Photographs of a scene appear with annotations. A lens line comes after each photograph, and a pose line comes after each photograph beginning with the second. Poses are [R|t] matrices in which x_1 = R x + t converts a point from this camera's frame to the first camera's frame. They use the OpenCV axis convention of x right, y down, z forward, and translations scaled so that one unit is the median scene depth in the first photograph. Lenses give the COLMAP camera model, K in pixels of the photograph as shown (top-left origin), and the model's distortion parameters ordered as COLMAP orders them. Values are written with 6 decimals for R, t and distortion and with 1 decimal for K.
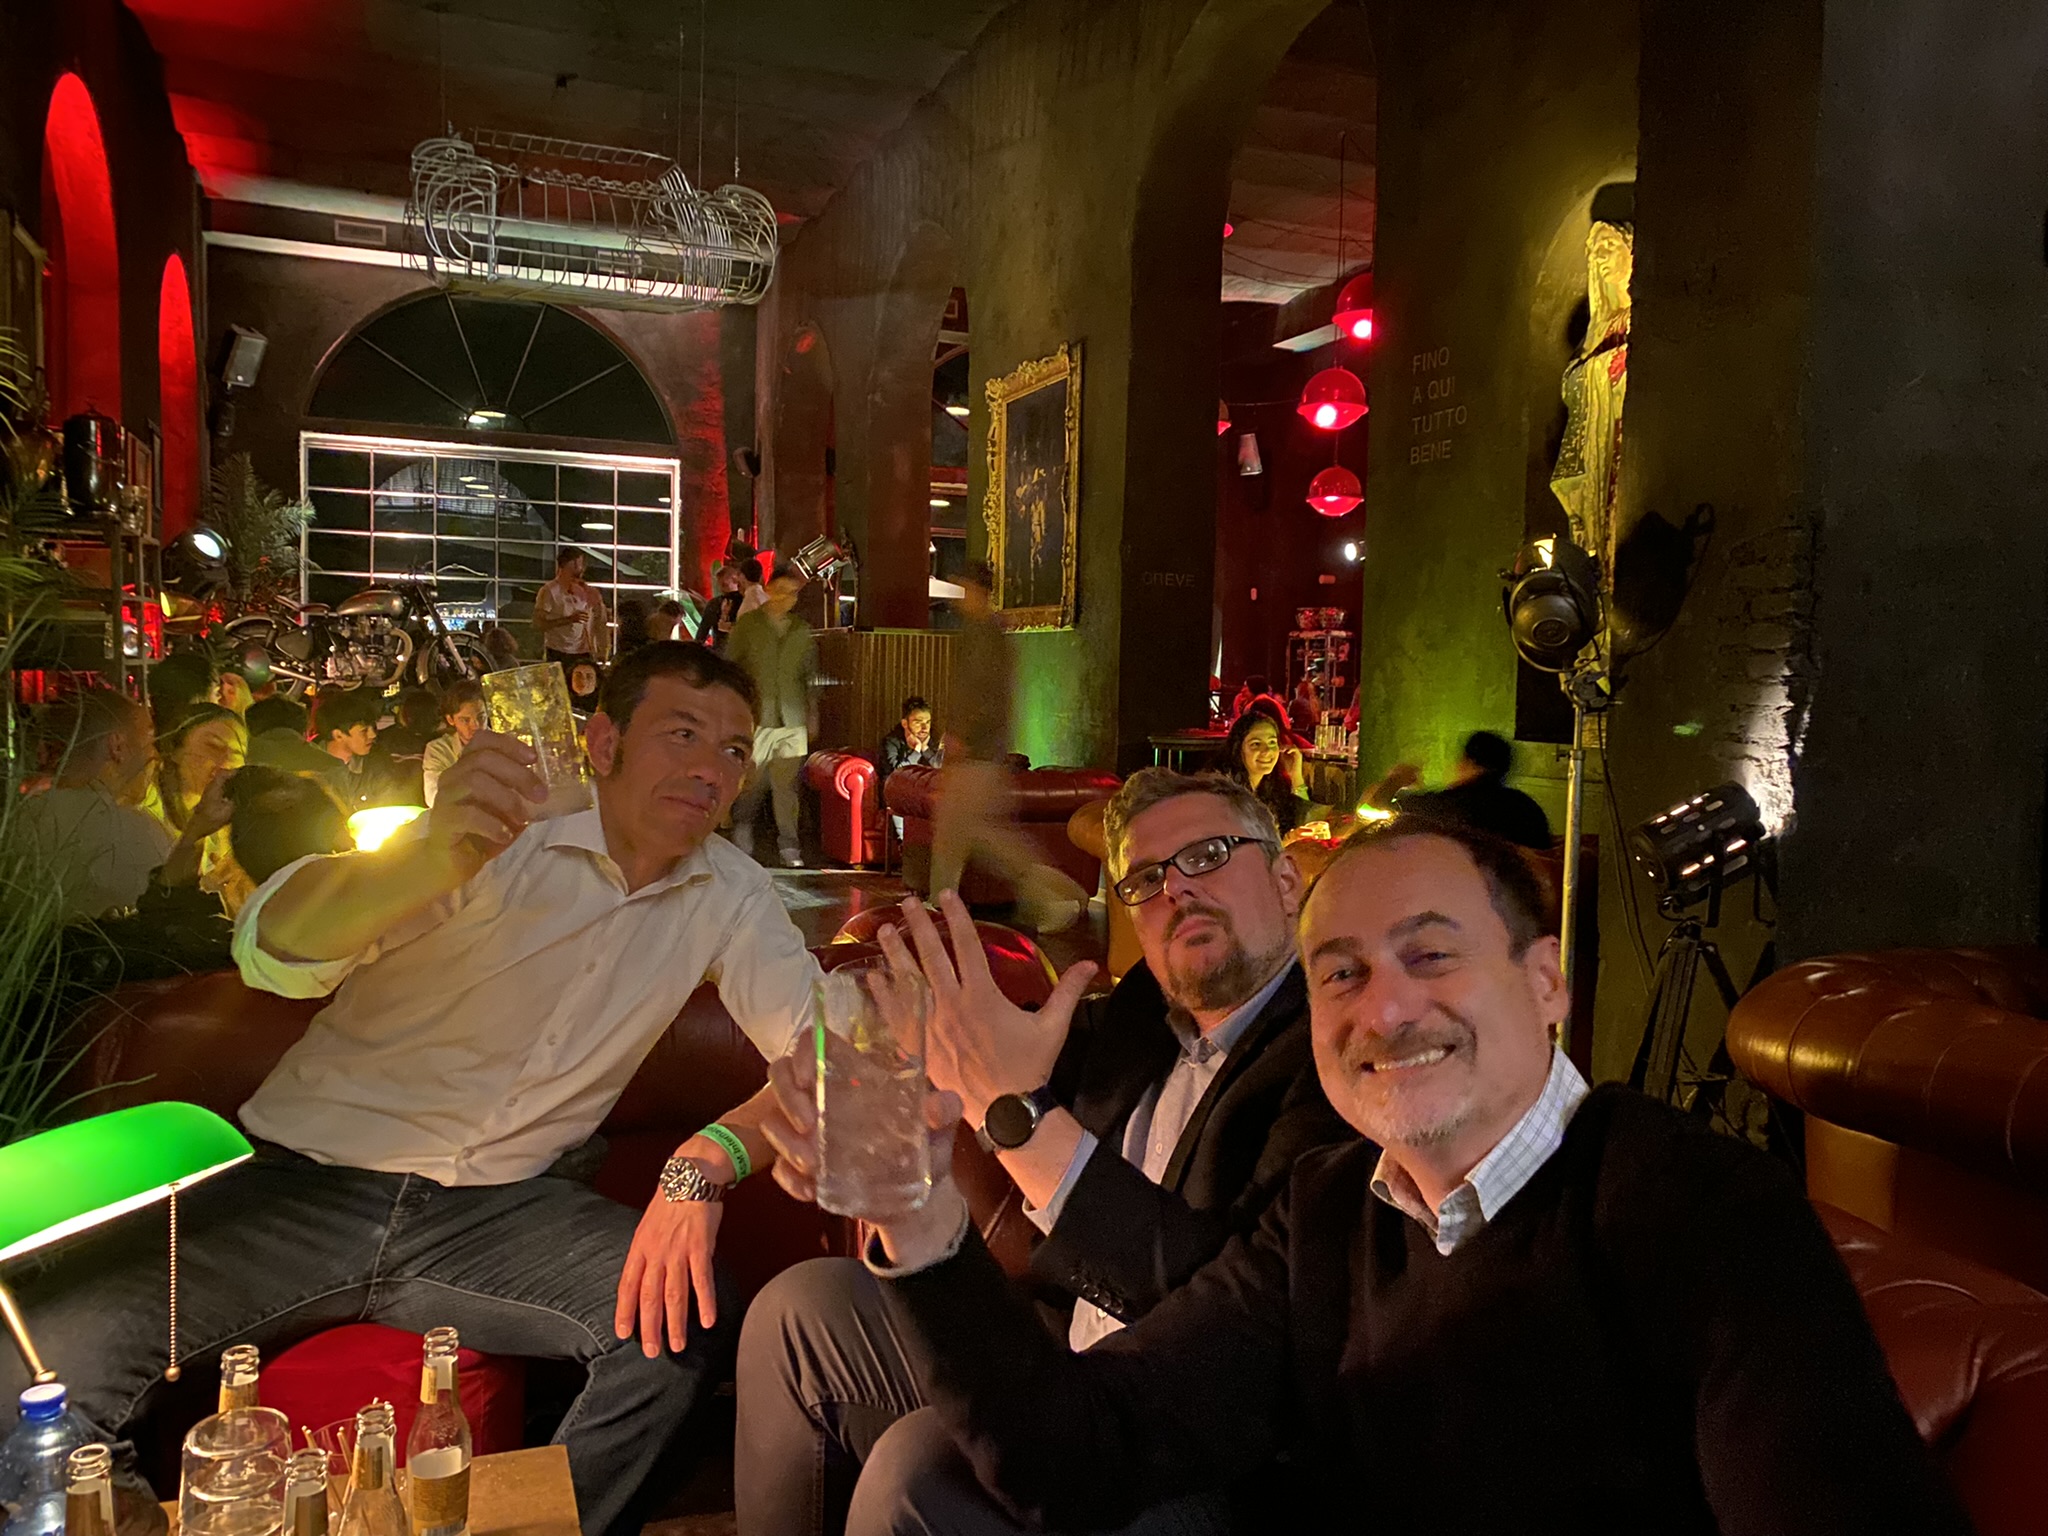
lens RADIAL K [[1589.4, 0, 1028.8], [0, 1589.4, 761.8], [0, 0, 1]] dist [0.022611, -0.019874]
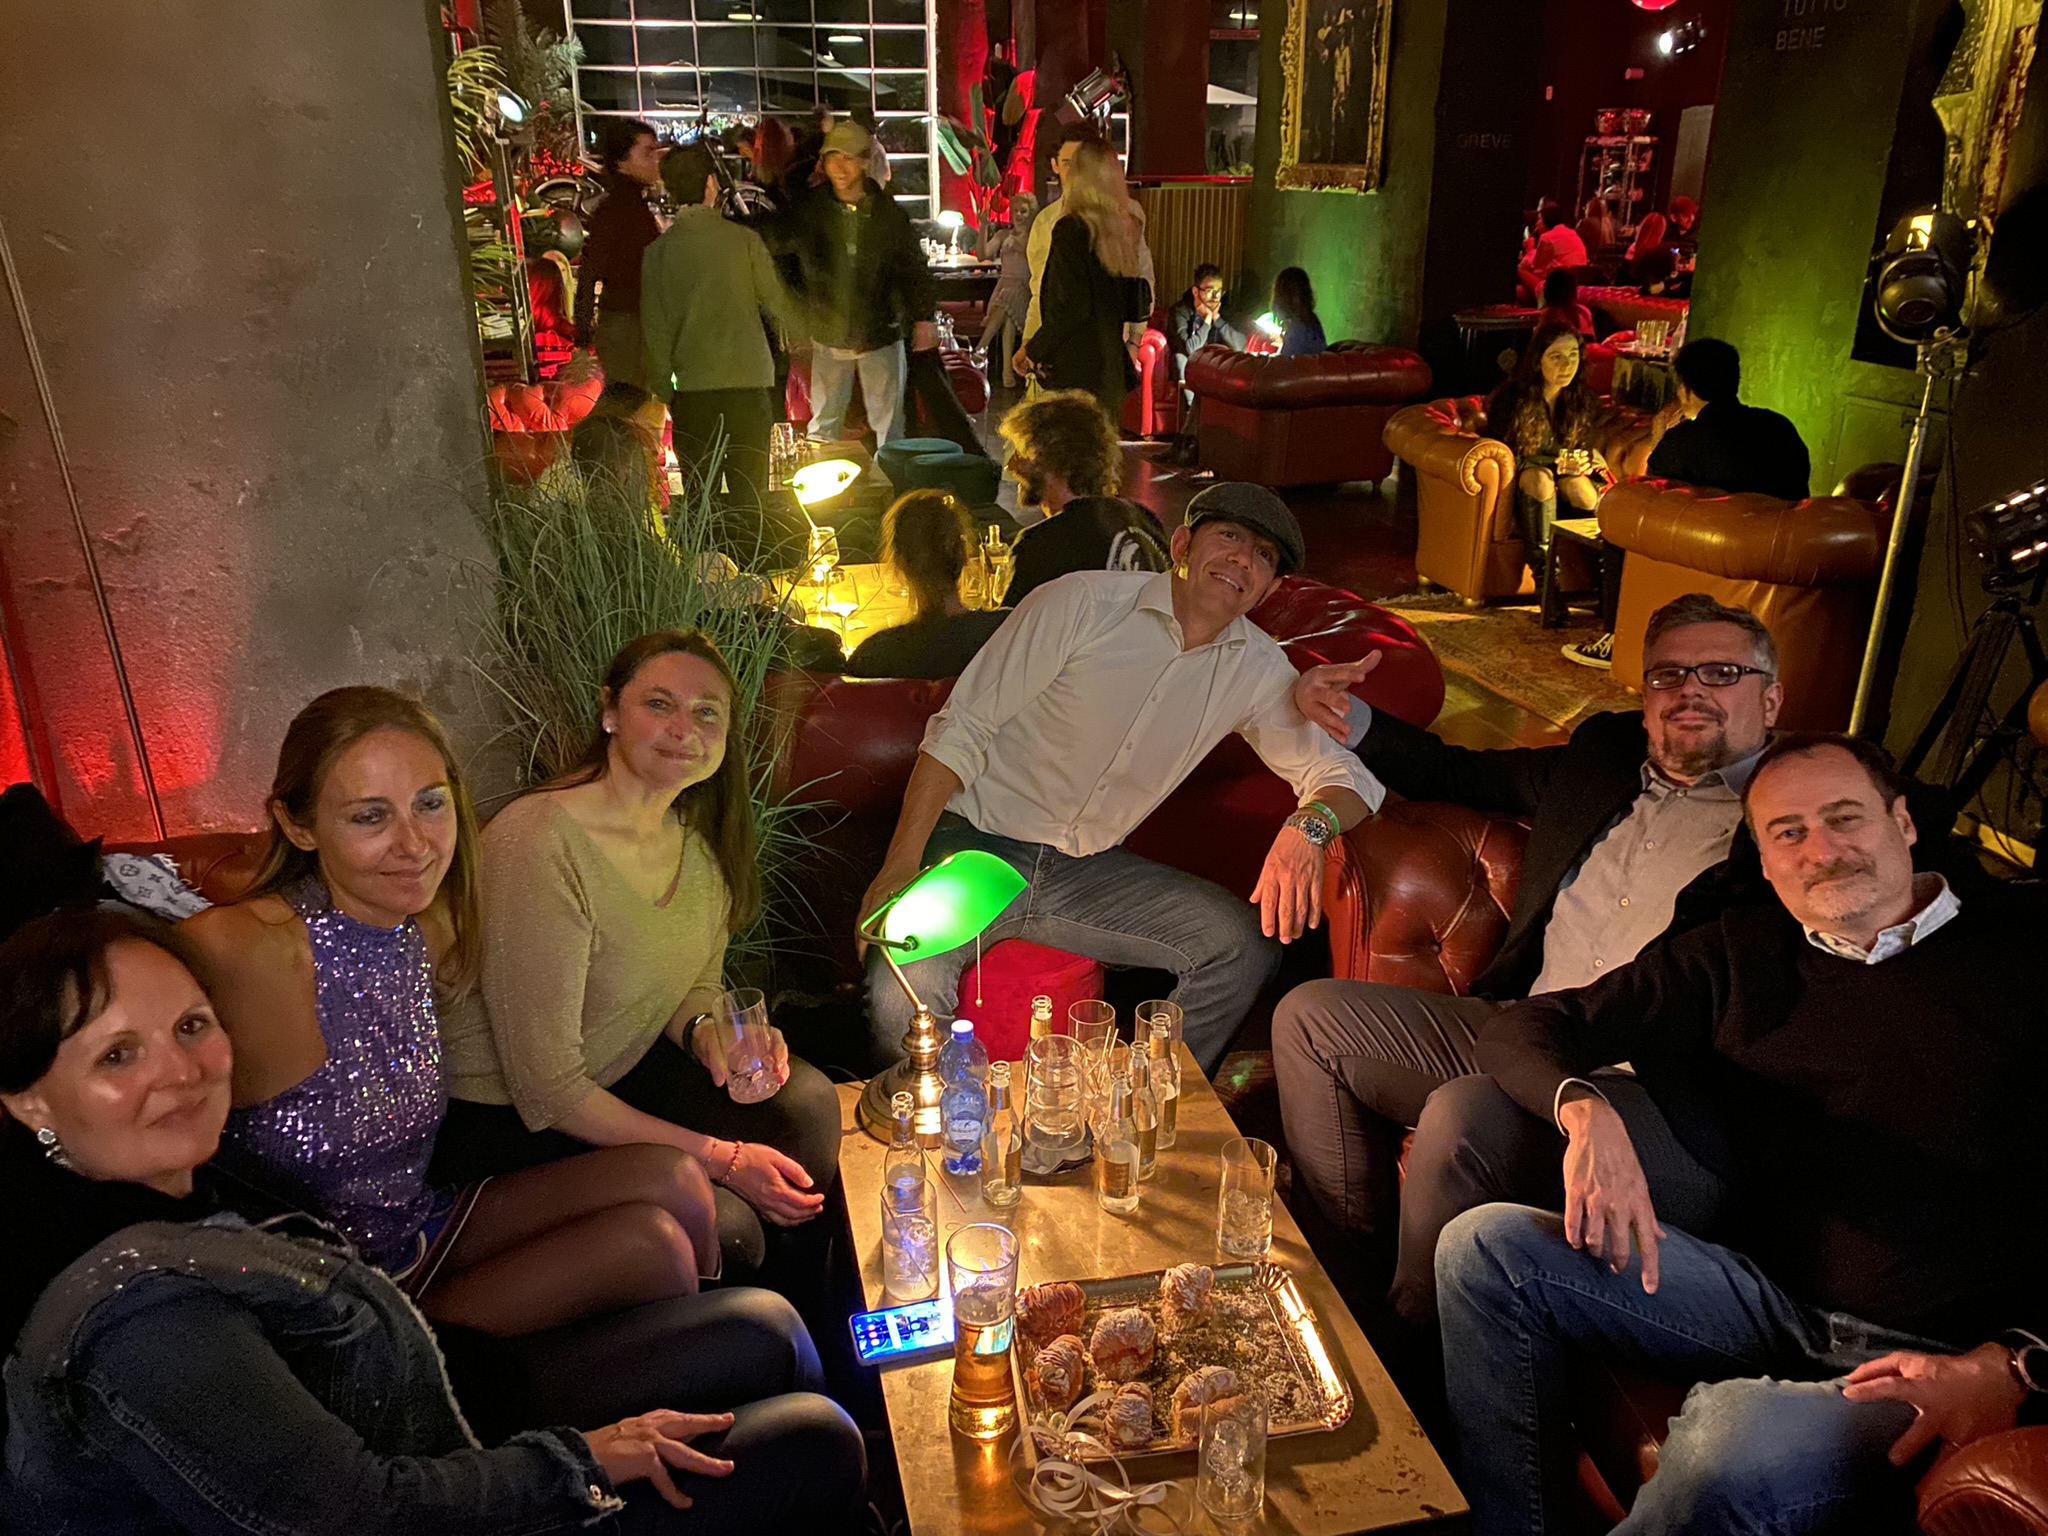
lens RADIAL K [[1589.4, 0, 999.9], [0, 1589.4, 782.0], [0, 0, 1]] dist [0.022611, -0.019874]
pose [[0.988410, 0.025684, -0.149617, -0.038689], [0.023934, 0.946892, 0.320659, -0.051611], [0.149907, -0.320524, 0.935303, -0.065669]]
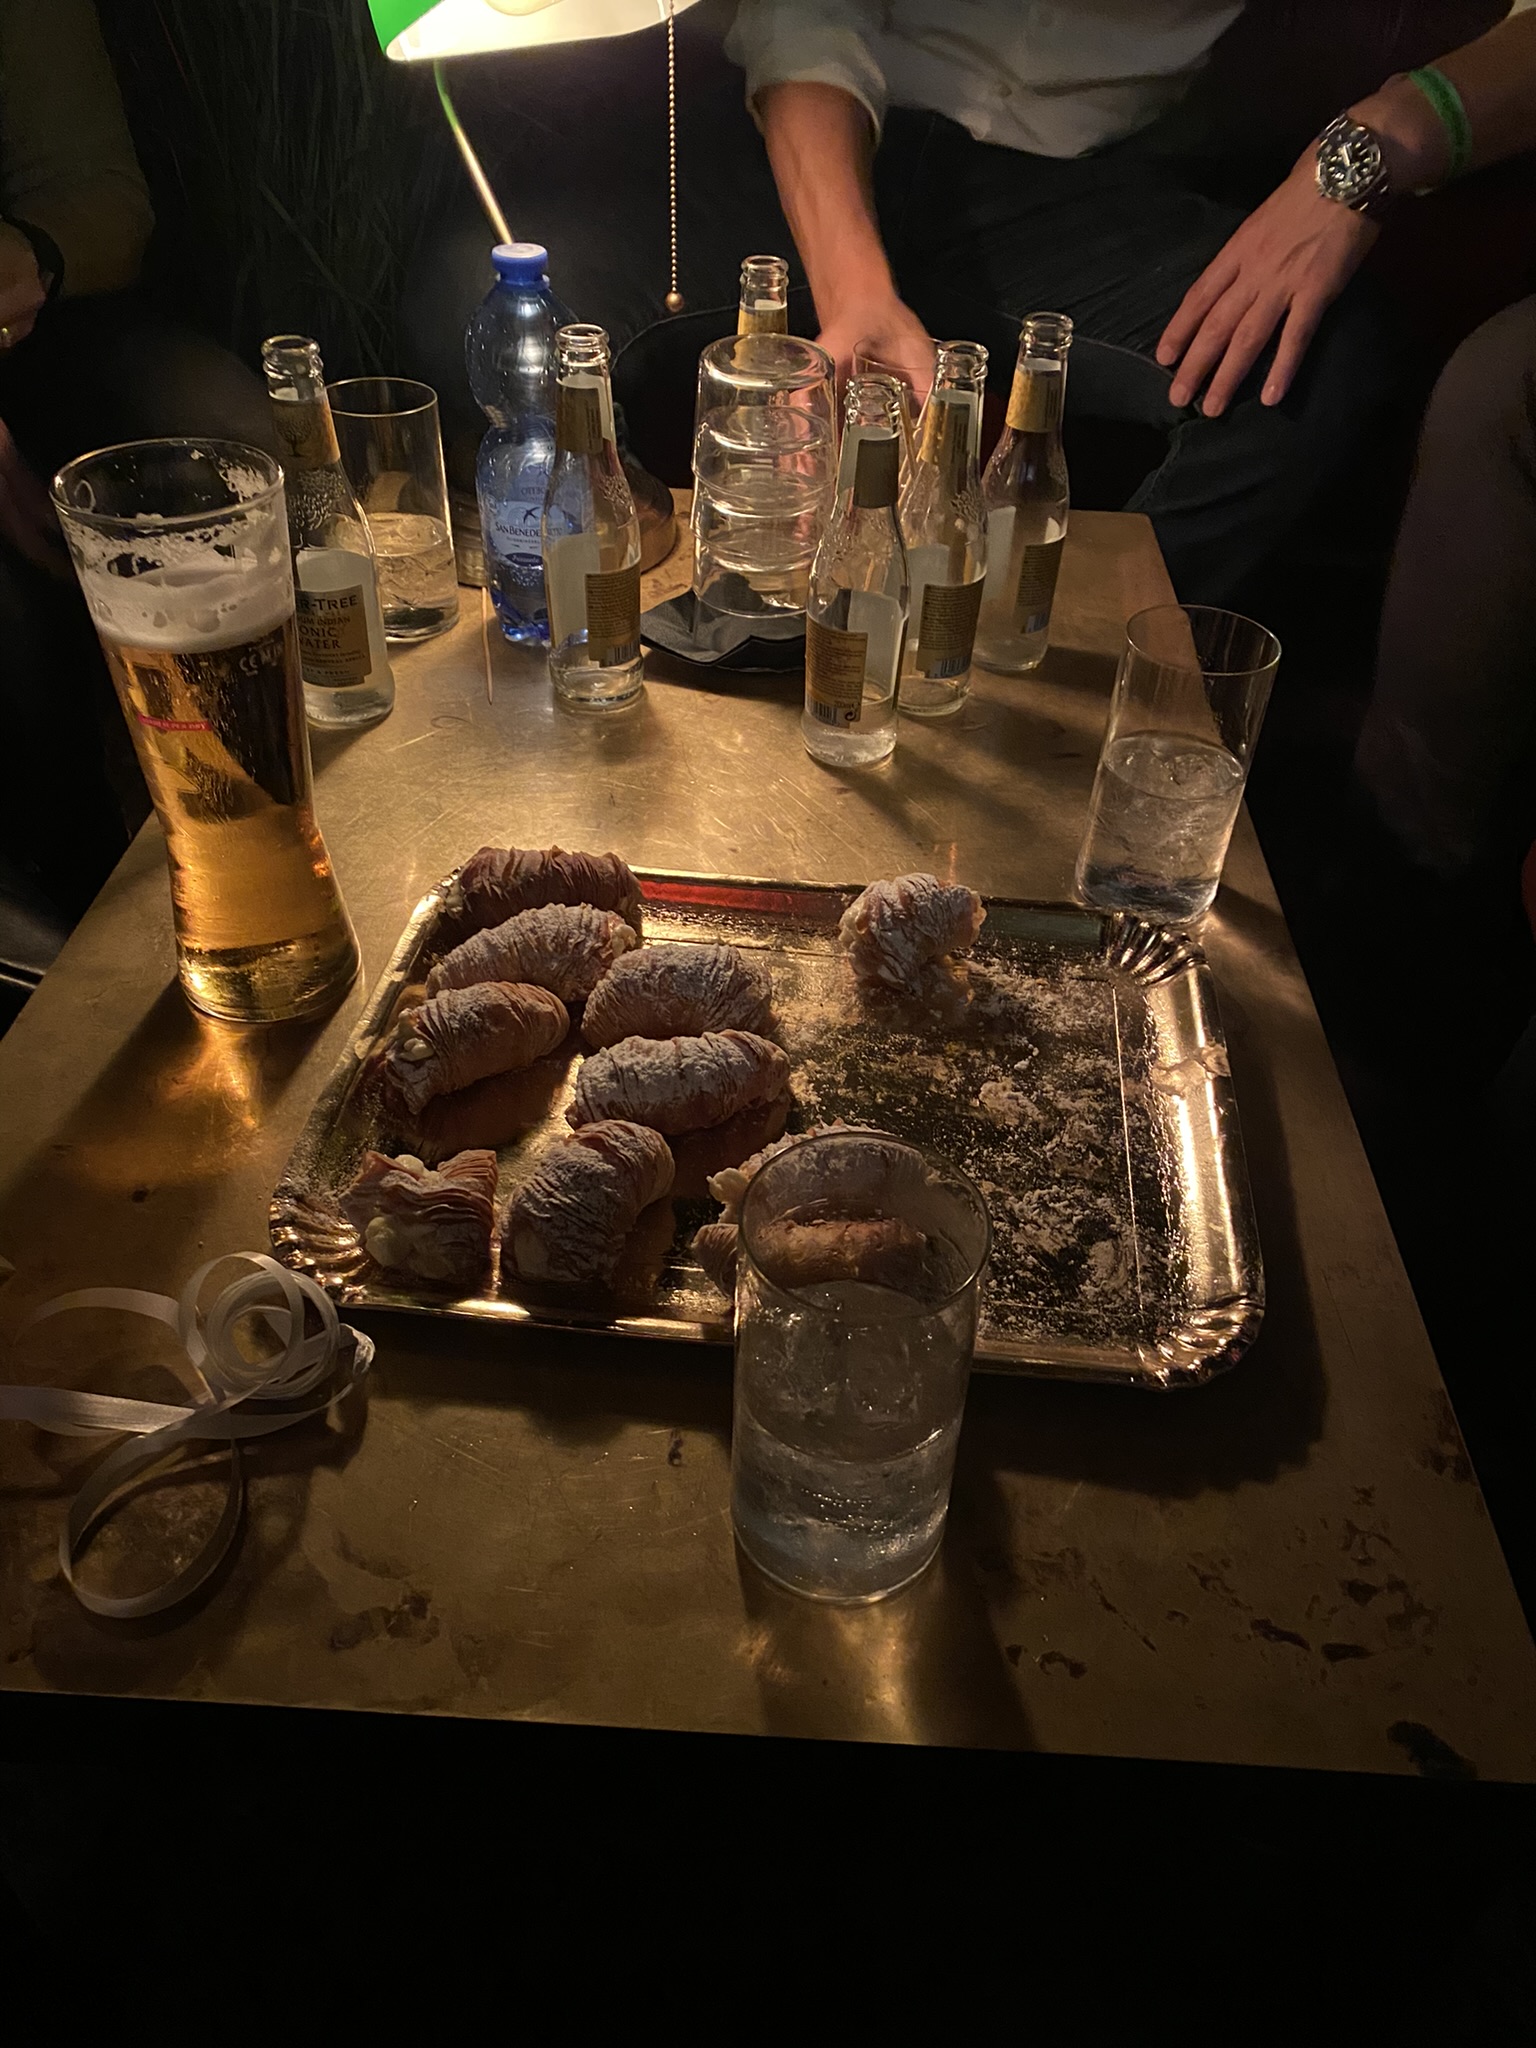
lens RADIAL K [[1589.4, 0, 783.6], [0, 1589.4, 1047.6], [0, 0, 1]] dist [0.022611, -0.019874]
pose [[0.918332, 0.256596, -0.301372, -0.025606], [-0.033636, 0.809240, 0.586514, 0.032084], [0.394380, -0.528478, 0.751782, 0.041030]]
